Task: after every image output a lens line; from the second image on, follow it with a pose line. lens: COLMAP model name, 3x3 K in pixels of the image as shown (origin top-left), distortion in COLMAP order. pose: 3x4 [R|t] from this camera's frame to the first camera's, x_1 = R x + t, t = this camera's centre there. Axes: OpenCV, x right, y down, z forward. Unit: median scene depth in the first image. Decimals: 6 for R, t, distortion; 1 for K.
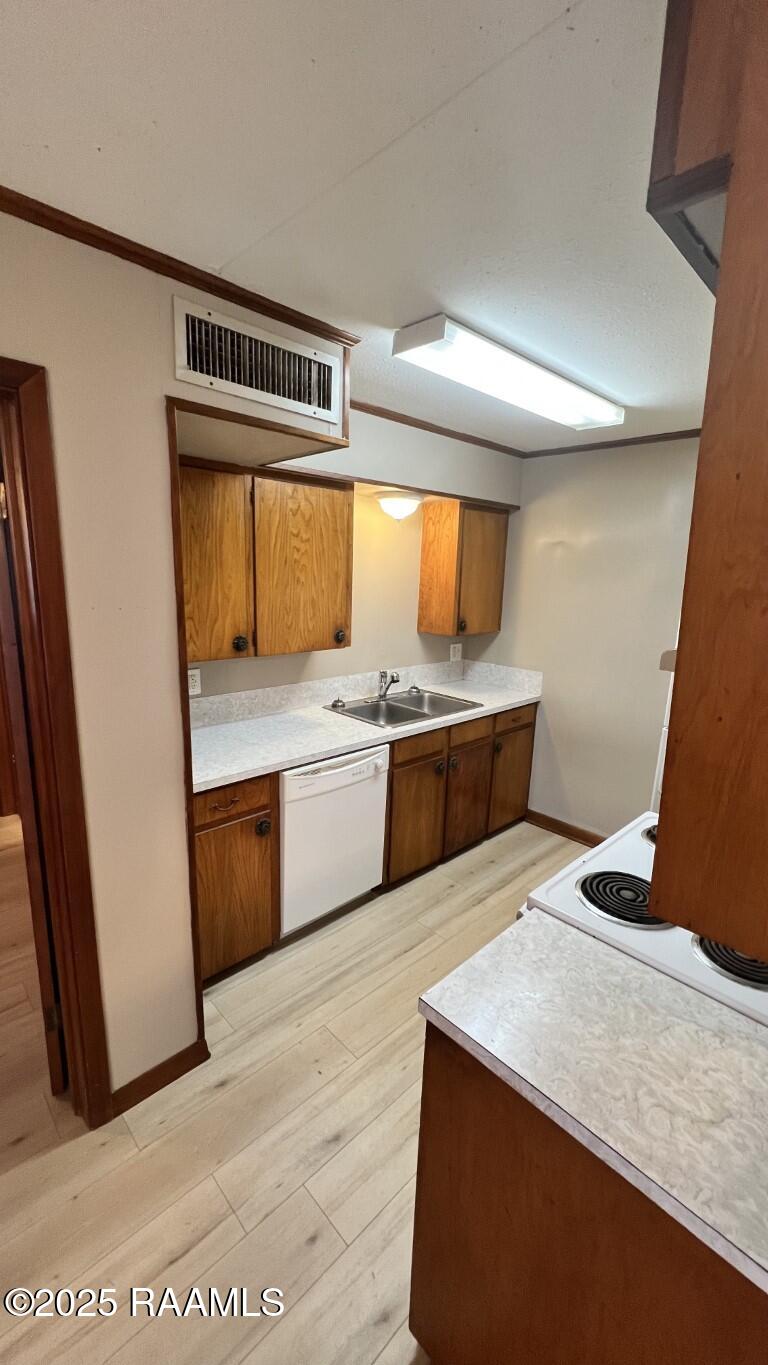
lens RADIAL K [[544.7, 0, 384.2], [0, 544.7, 681.9], [0, 0, 1]] dist [-0.002321, -0.000021]
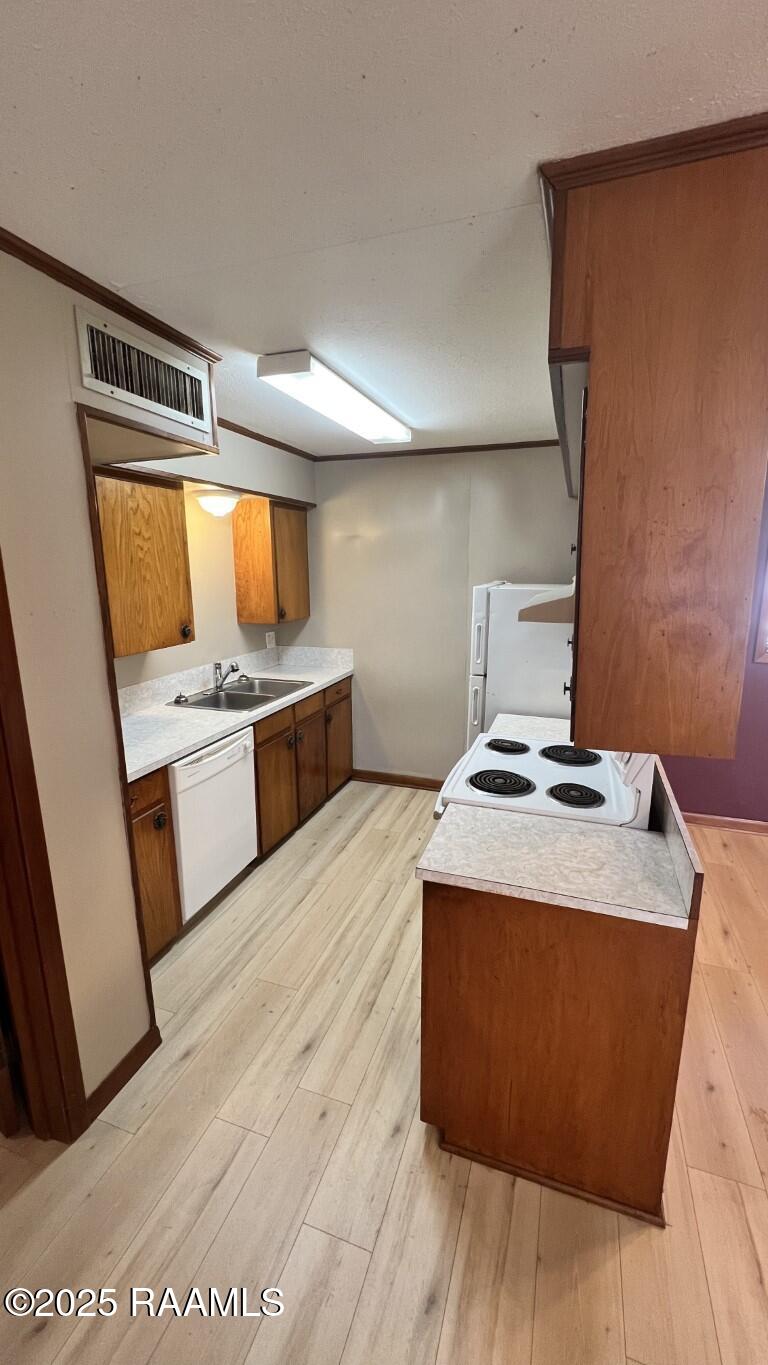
lens RADIAL K [[544.7, 0, 383.9], [0, 544.7, 682.0], [0, 0, 1]] dist [-0.002321, -0.000021]
pose [[0.891730, -0.131173, 0.433142, -0.252348], [0.124578, 0.991246, 0.043715, 0.015477], [-0.435084, 0.014978, 0.900265, -0.106879]]
